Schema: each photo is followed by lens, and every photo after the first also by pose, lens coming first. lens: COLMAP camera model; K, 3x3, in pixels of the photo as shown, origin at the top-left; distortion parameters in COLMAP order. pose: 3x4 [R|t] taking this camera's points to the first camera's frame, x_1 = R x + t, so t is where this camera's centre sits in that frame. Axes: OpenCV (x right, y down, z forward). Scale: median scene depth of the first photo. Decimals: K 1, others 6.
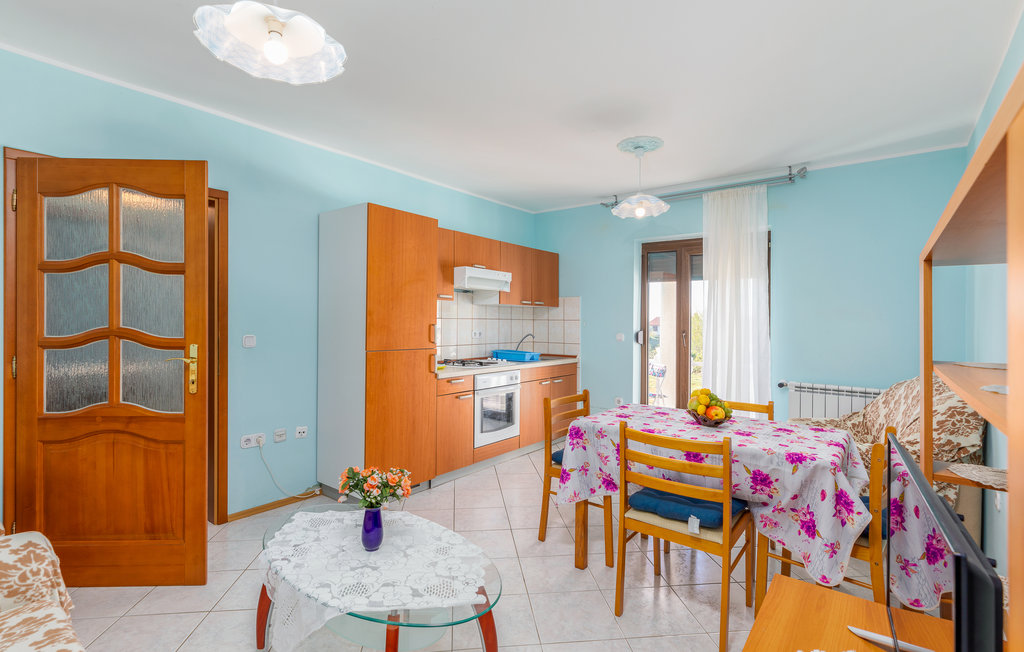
lens RADIAL K [[477.2, 0, 512.0], [0, 477.2, 326.0], [0, 0, 1]] dist [0.023462, -0.000006]
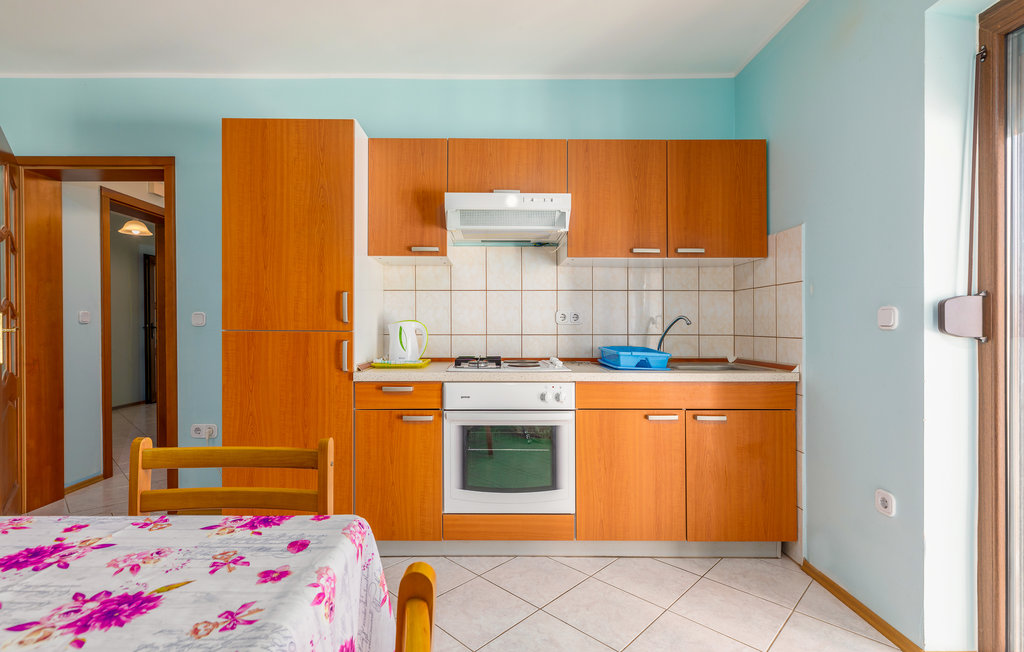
lens RADIAL K [[477.2, 0, 512.0], [0, 477.2, 326.0], [0, 0, 1]] dist [0.023462, -0.000006]
pose [[0.625622, -0.006541, -0.780099, 0.363488], [-0.002214, 0.999946, -0.010161, 0.037445], [0.780123, 0.008084, 0.625573, 0.631778]]
